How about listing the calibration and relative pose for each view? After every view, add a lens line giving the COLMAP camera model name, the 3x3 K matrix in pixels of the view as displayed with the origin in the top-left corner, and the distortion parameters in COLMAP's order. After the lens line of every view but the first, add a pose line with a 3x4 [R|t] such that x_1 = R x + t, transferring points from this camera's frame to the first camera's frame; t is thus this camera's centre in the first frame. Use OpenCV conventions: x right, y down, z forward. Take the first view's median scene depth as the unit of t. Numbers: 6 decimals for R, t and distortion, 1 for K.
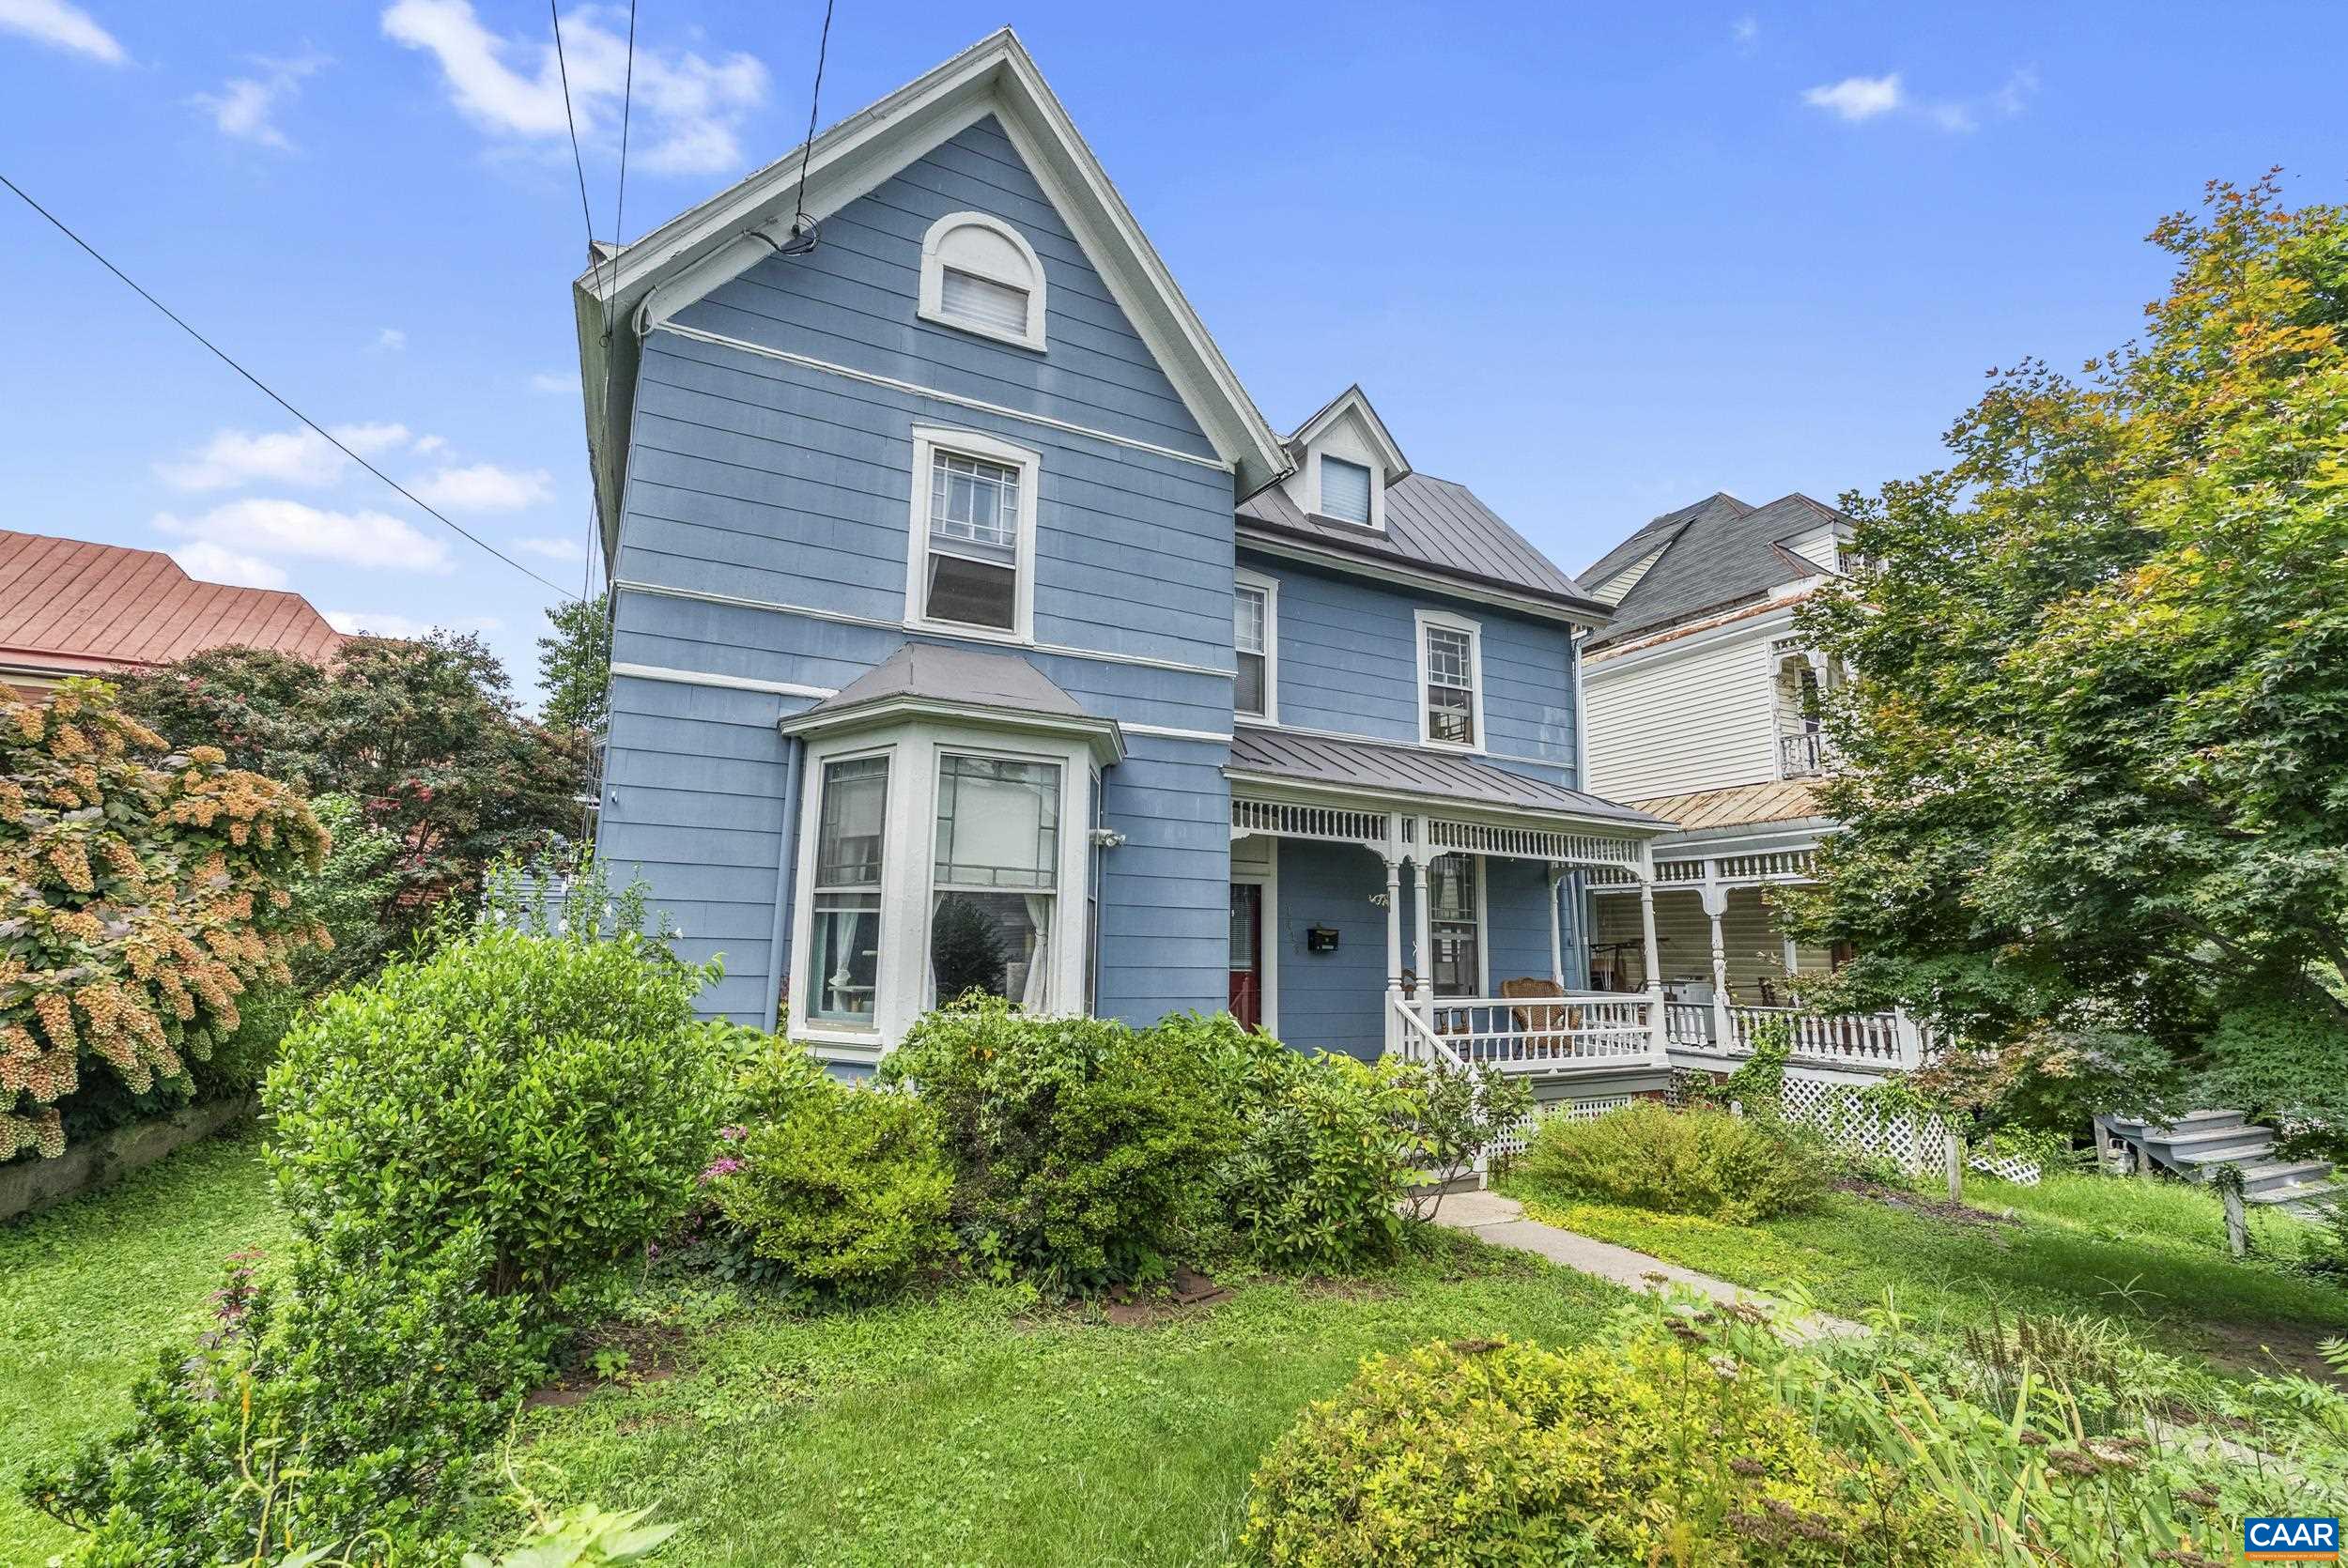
lens RADIAL K [[1043.9, 0, 1182.6], [0, 1043.9, 778.9], [0, 0, 1]] dist [-0.006983, 0.000602]
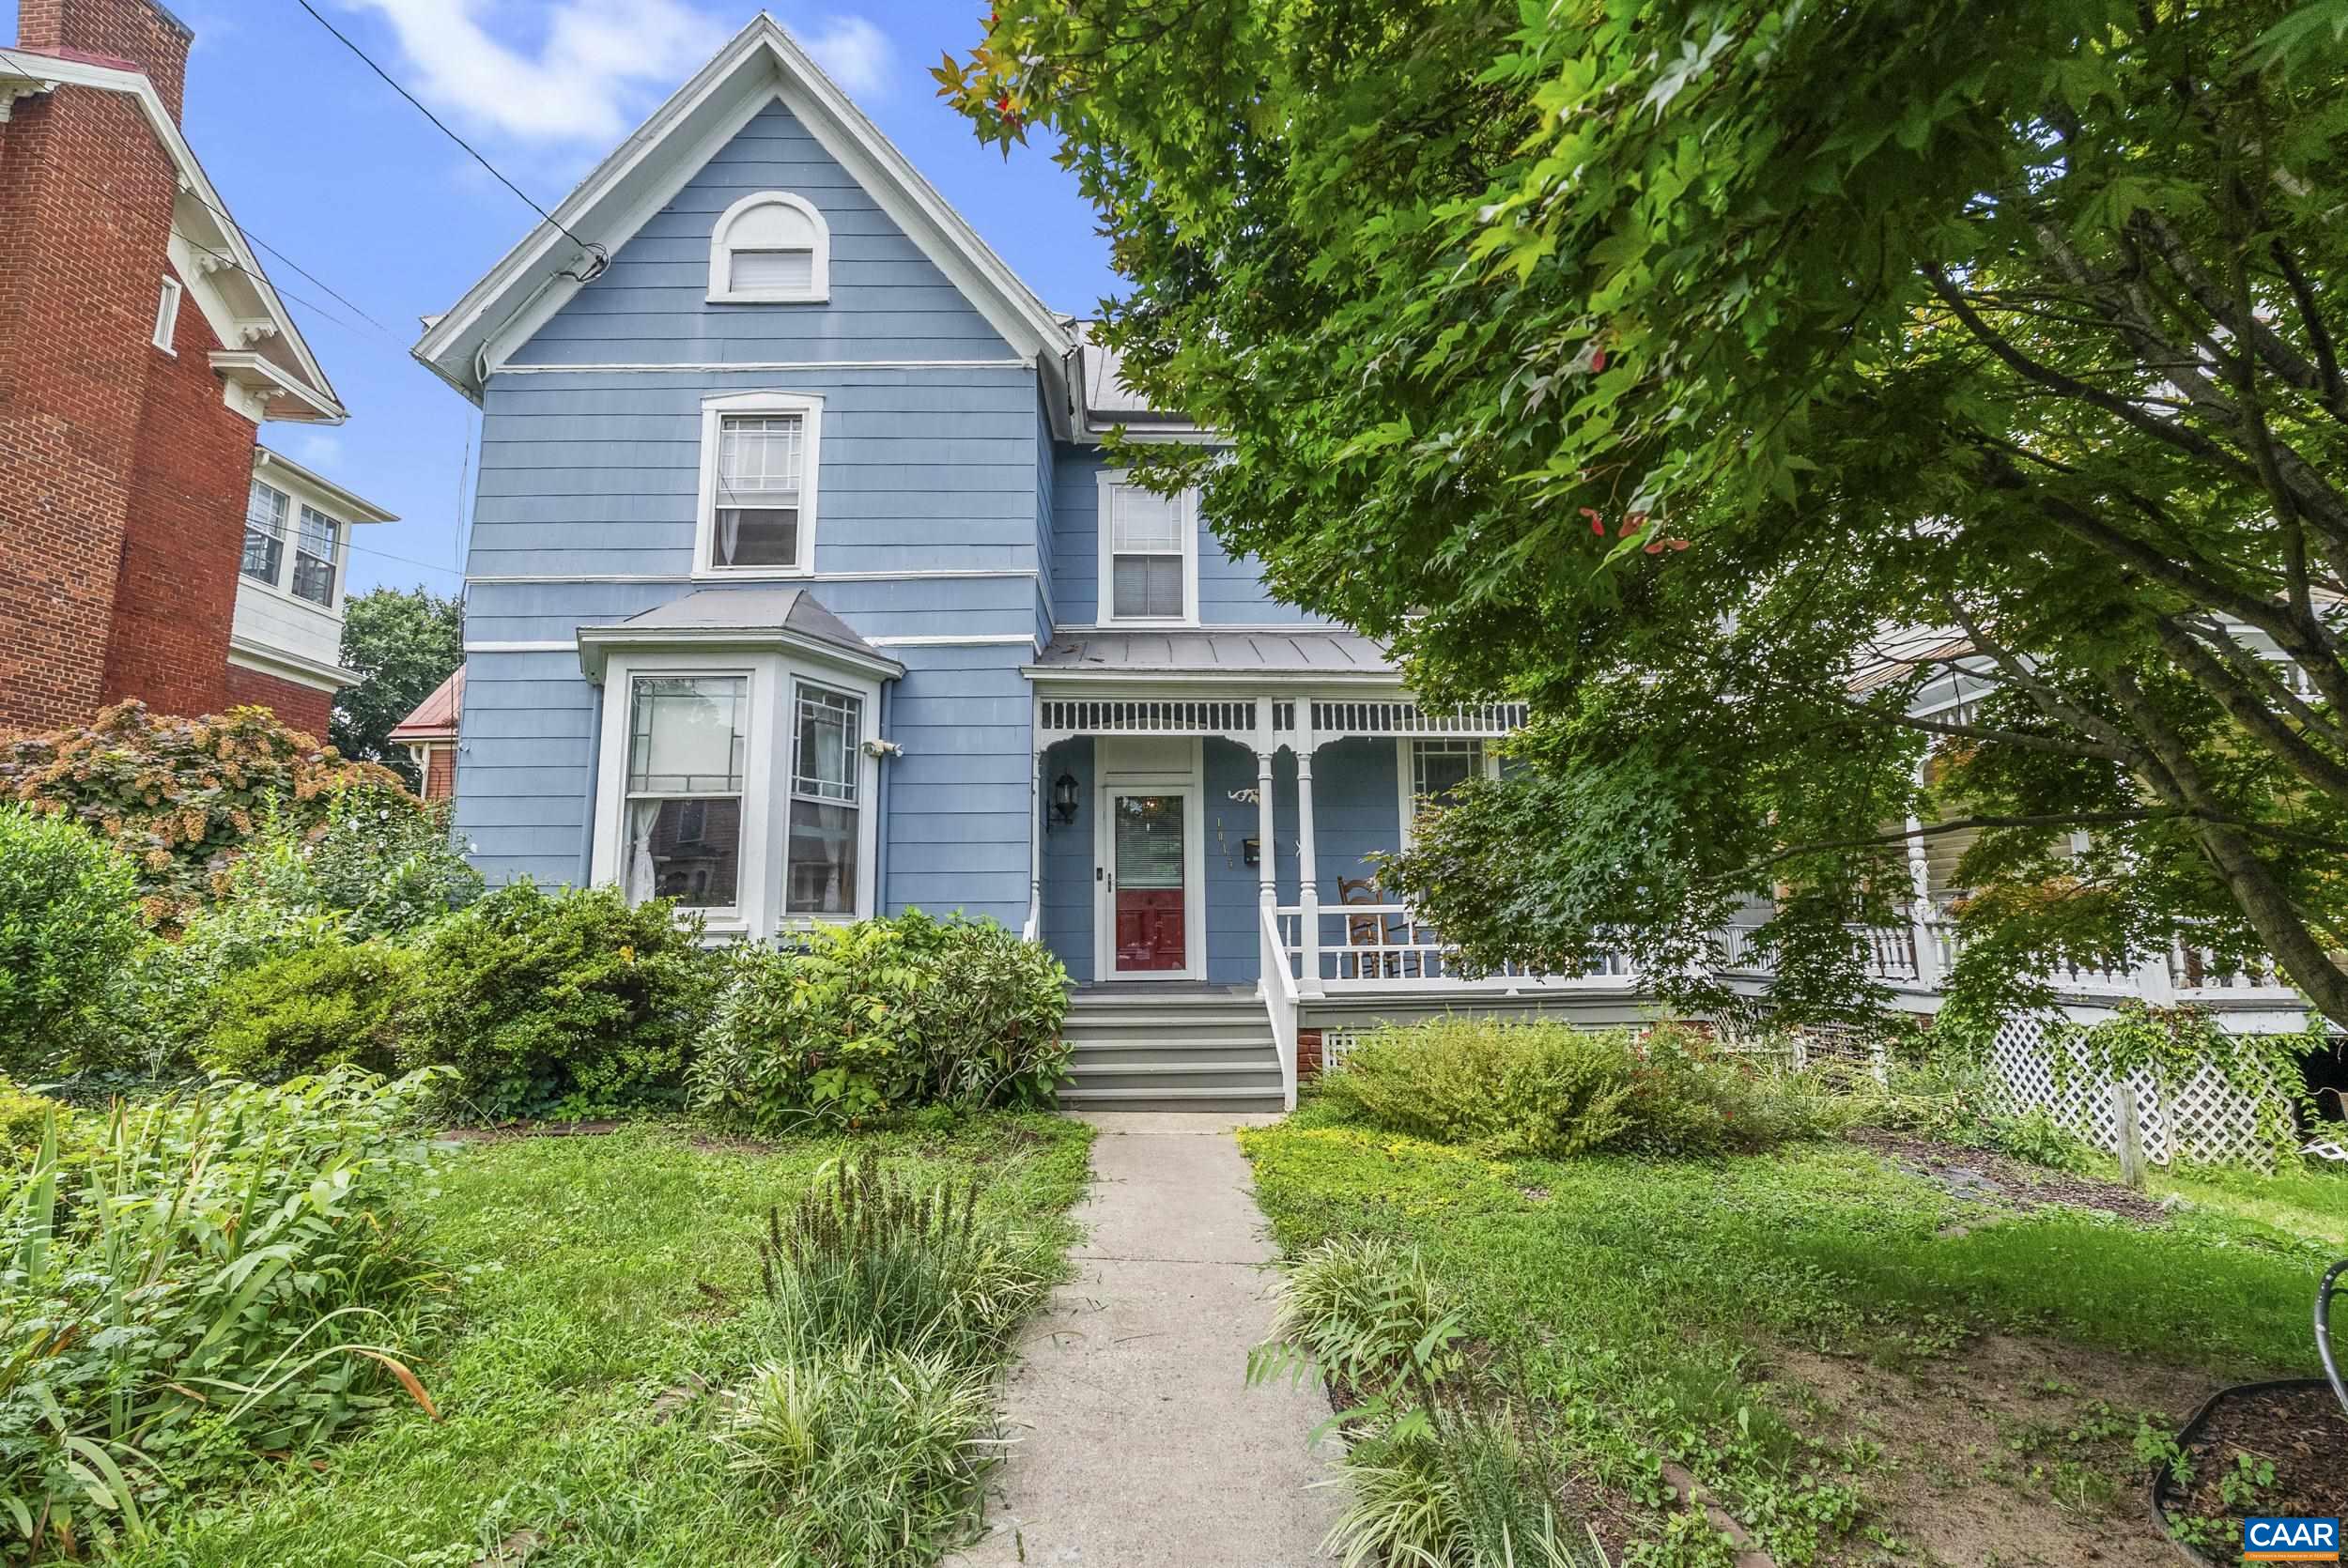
lens RADIAL K [[1043.9, 0, 1168.3], [0, 1043.9, 782.0], [0, 0, 1]] dist [-0.006983, 0.000602]
pose [[0.890170, -0.091188, -0.446411, 0.582099], [0.097447, 0.995200, -0.008975, 0.115697], [0.445086, -0.035512, 0.894783, 0.185582]]
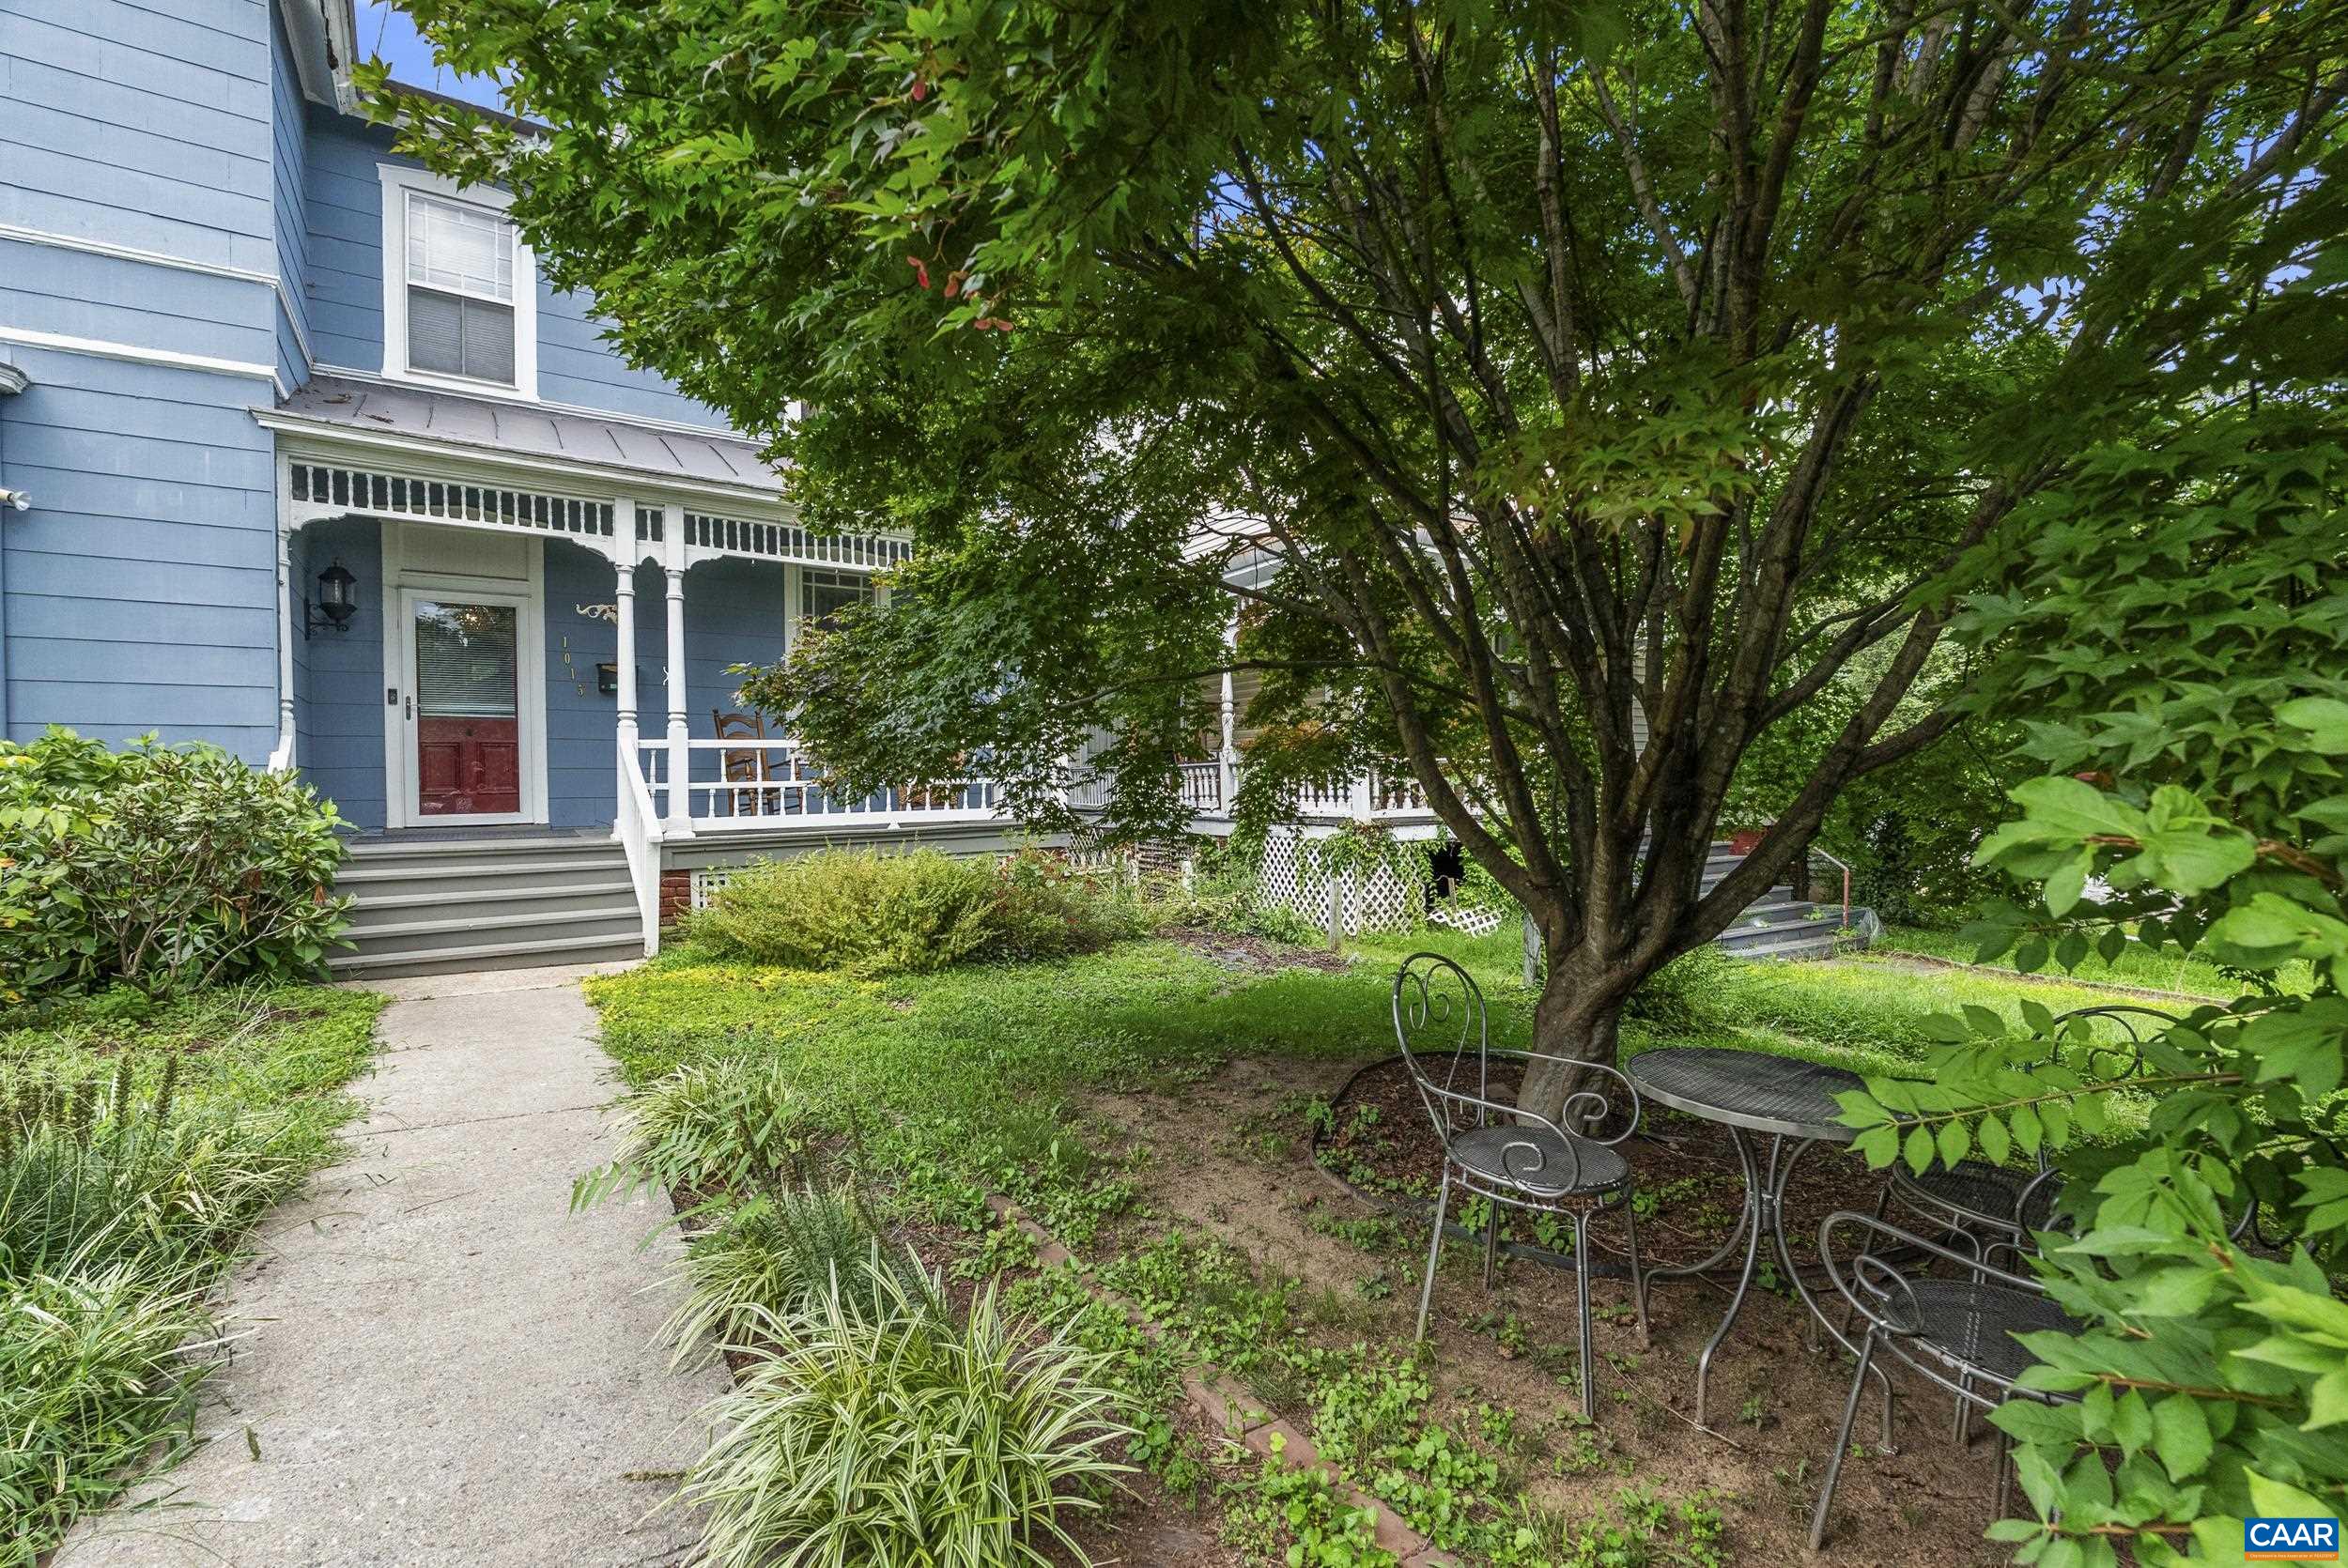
lens RADIAL K [[1043.9, 0, 1192.0], [0, 1043.9, 786.0], [0, 0, 1]] dist [-0.006983, 0.000602]
pose [[0.993371, -0.029186, 0.111185, 0.589687], [0.009767, 0.985163, 0.171345, 0.125991], [-0.114536, -0.169123, 0.978917, 0.183217]]
